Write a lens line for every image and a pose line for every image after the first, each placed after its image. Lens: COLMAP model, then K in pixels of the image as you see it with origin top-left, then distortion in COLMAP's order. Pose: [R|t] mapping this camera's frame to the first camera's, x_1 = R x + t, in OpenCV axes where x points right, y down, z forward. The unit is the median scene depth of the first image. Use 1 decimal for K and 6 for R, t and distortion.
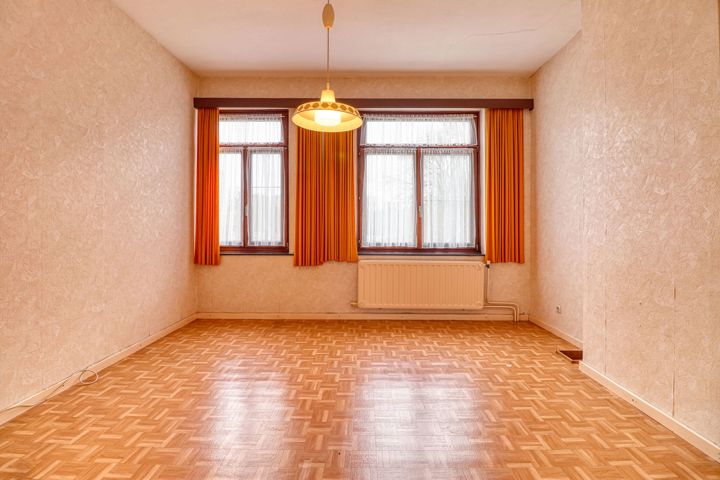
lens RADIAL K [[332.7, 0, 363.3], [0, 332.7, 227.6], [0, 0, 1]] dist [-0.000640, -0.012086]
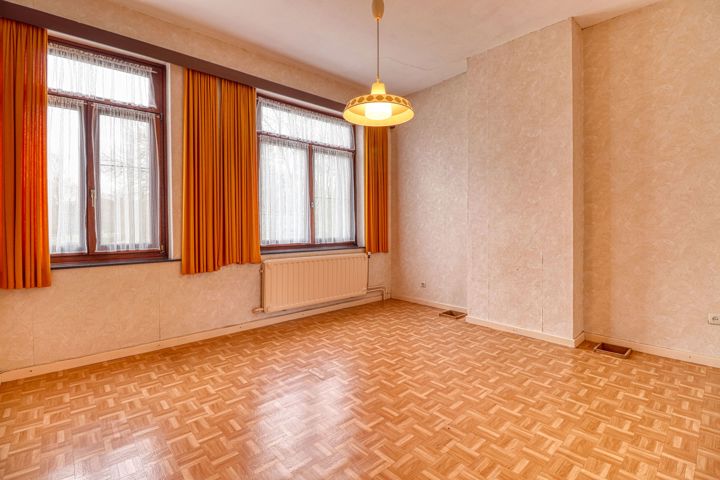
lens RADIAL K [[322.1, 0, 381.0], [0, 322.1, 229.6], [0, 0, 1]] dist [-0.019041, -0.000436]
pose [[0.734107, -0.016148, 0.678841, -0.357865], [0.004655, 0.999813, 0.018749, 0.000293], [-0.679017, -0.010604, 0.734046, 0.147995]]
